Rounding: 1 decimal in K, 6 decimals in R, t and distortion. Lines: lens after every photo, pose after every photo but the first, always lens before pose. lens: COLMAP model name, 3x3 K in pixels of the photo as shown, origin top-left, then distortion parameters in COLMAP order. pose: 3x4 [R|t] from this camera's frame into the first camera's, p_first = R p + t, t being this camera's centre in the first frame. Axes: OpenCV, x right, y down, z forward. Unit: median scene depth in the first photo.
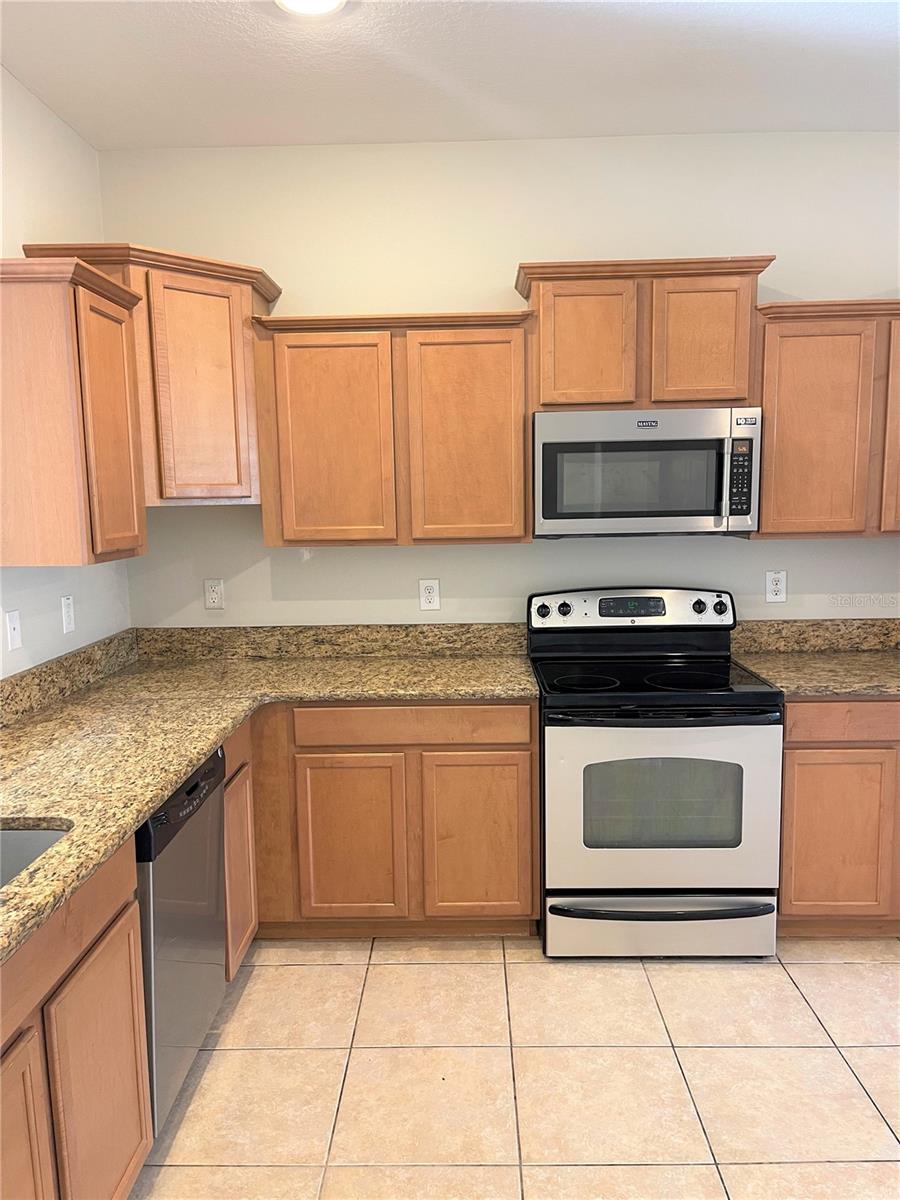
lens RADIAL K [[901.1, 0, 452.5], [0, 901.1, 614.7], [0, 0, 1]] dist [0.072527, -0.094672]
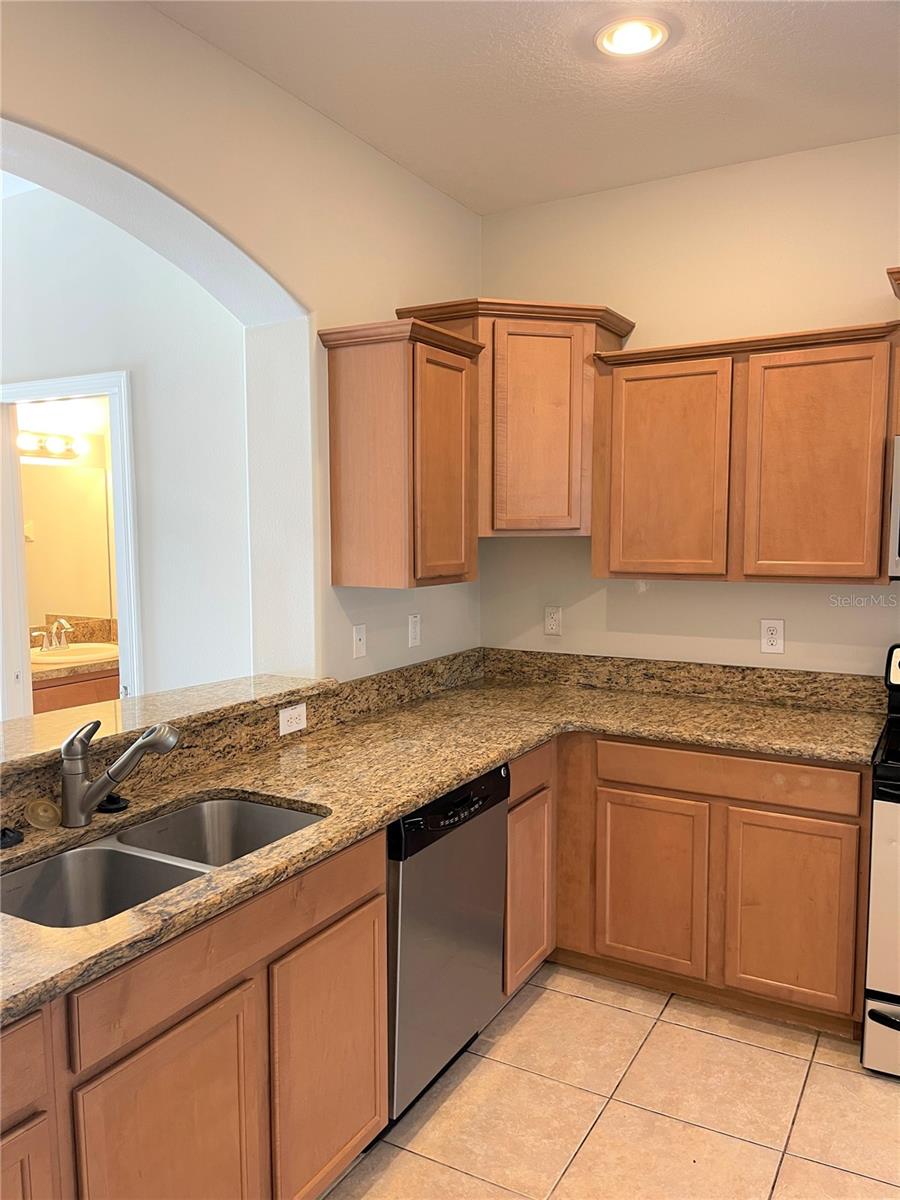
lens RADIAL K [[901.1, 0, 441.0], [0, 901.1, 612.8], [0, 0, 1]] dist [0.072527, -0.094672]
pose [[0.876718, 0.060499, -0.477186, 0.141754], [-0.075683, 0.997052, -0.012641, -0.010757], [0.475014, 0.047197, 0.878712, 0.033469]]
